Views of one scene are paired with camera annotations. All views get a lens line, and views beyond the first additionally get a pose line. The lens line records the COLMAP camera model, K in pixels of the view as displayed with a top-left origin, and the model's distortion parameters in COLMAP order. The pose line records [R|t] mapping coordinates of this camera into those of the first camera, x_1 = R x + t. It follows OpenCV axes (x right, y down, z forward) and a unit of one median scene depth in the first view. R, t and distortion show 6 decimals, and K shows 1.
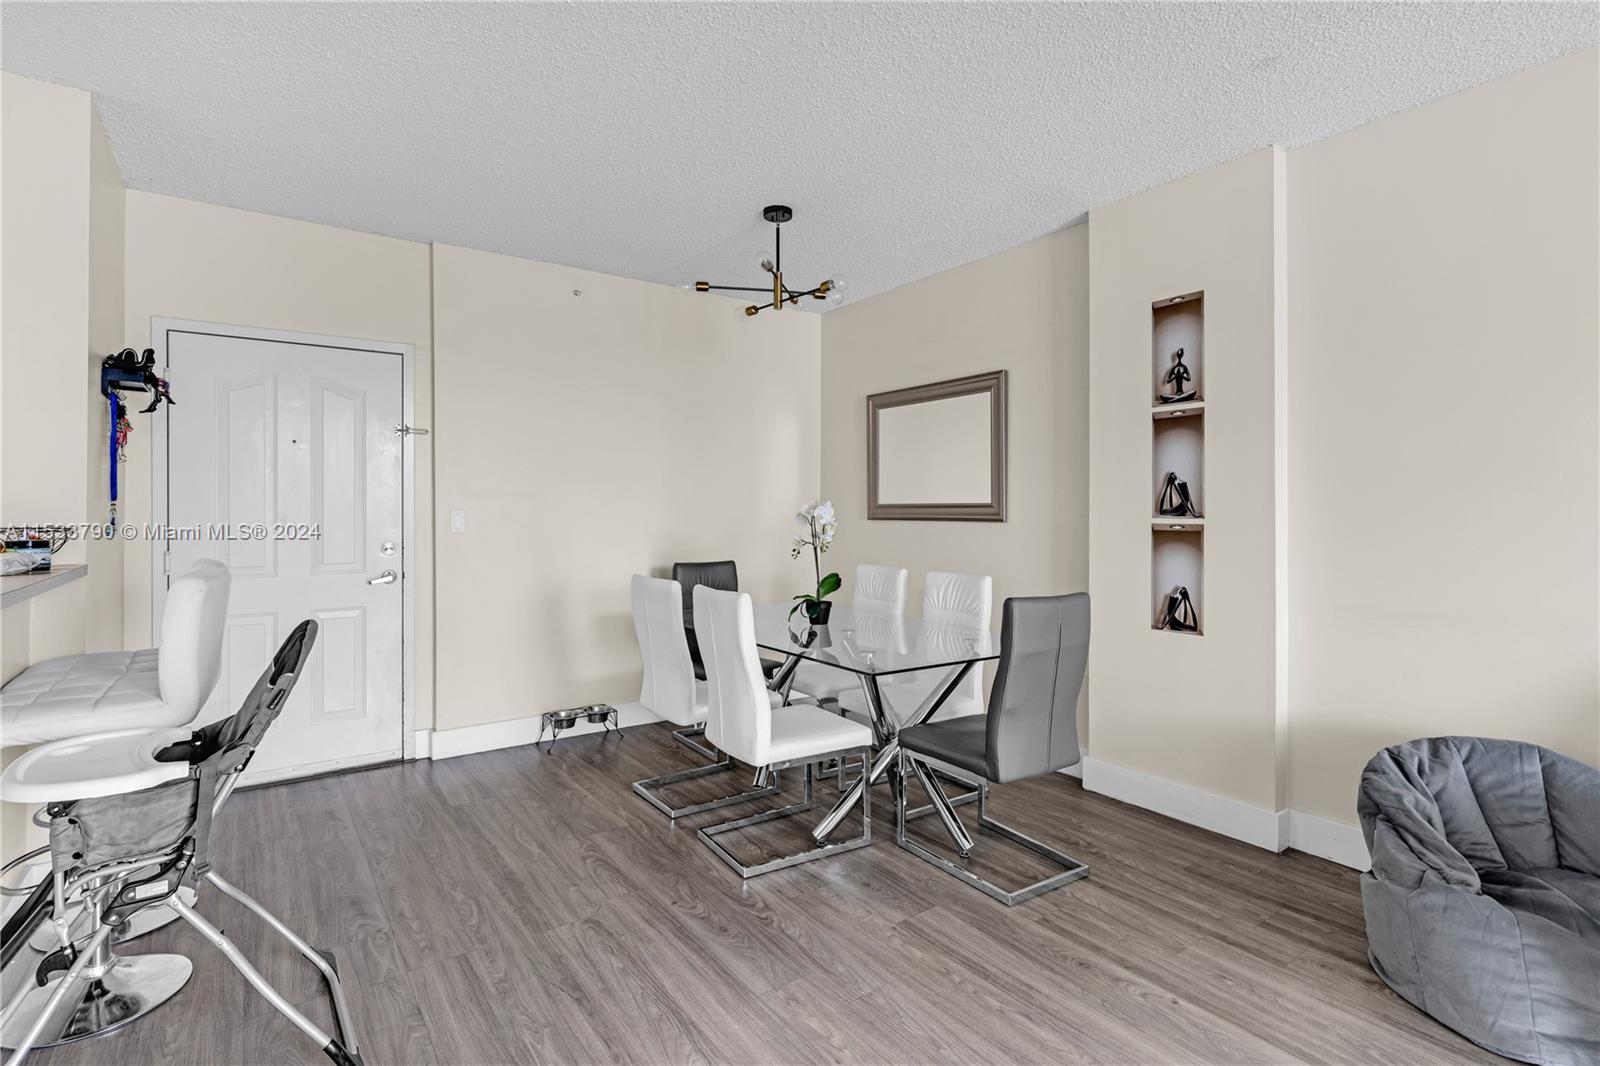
lens RADIAL K [[760.8, 0, 798.4], [0, 760.8, 505.3], [0, 0, 1]] dist [-0.000628, 0.000011]
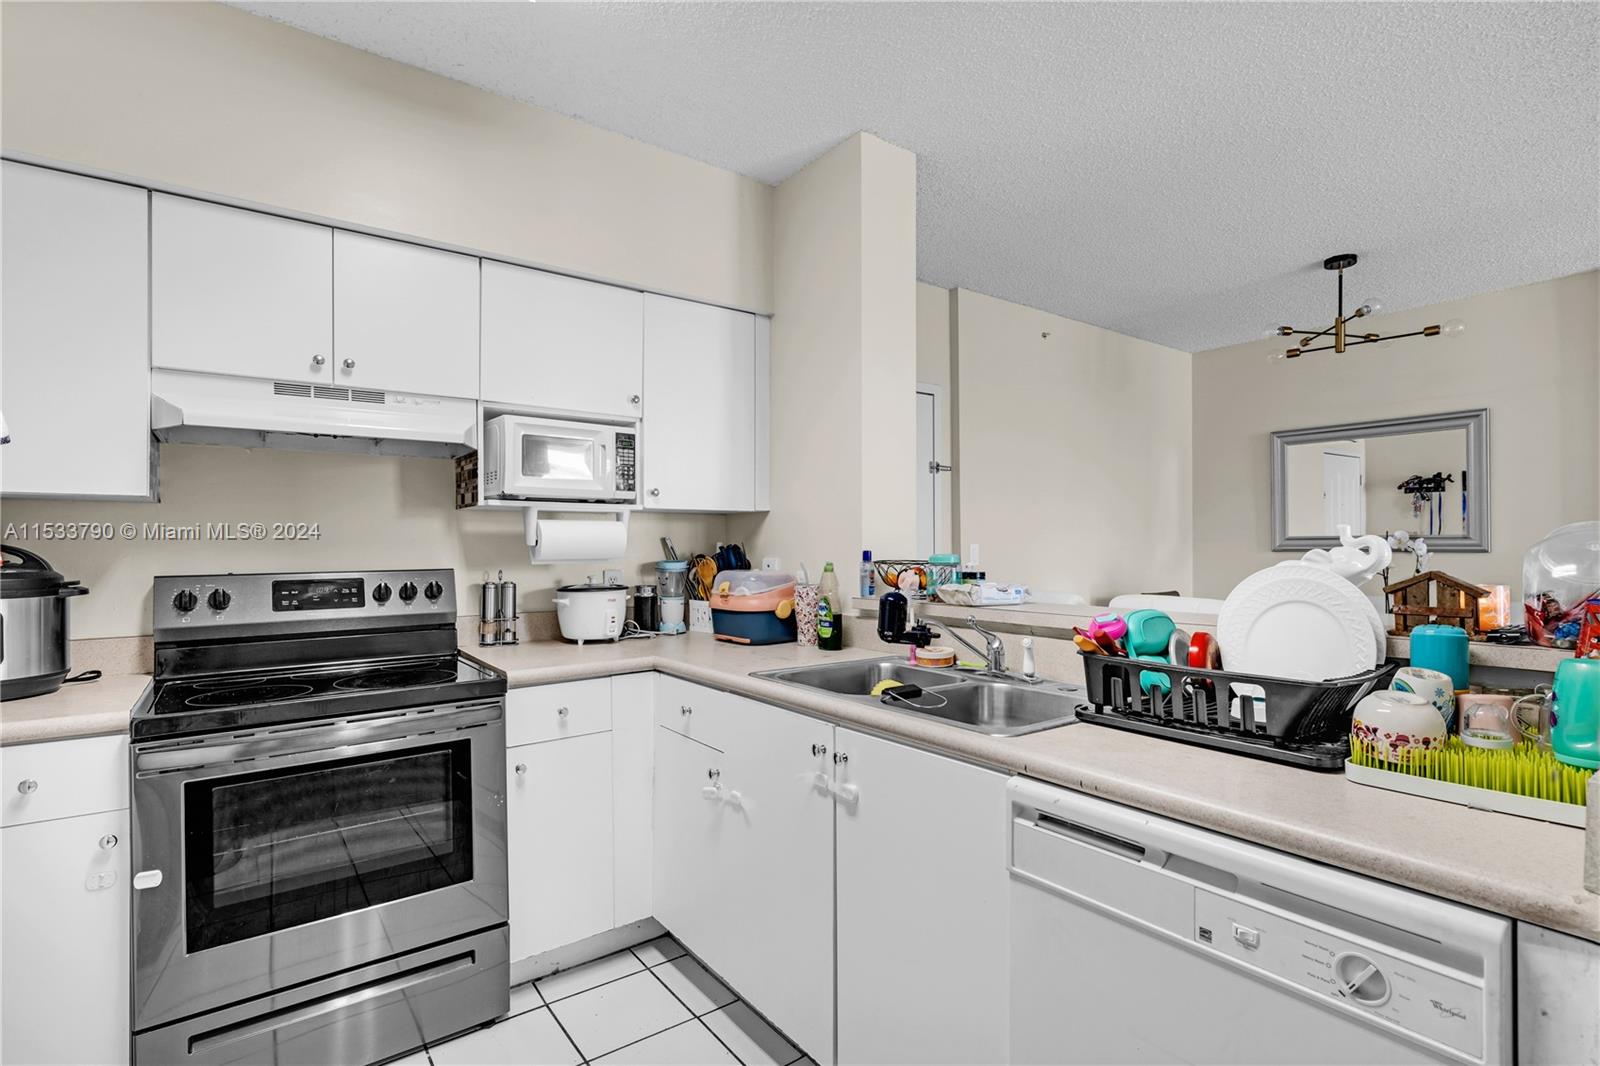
lens RADIAL K [[760.8, 0, 798.4], [0, 760.8, 505.3], [0, 0, 1]] dist [-0.000628, 0.000011]
pose [[0.999980, -0.002846, 0.005683, -0.706458], [0.003081, 0.999117, -0.041906, -0.005560], [-0.005558, 0.041922, 0.999105, -0.027798]]
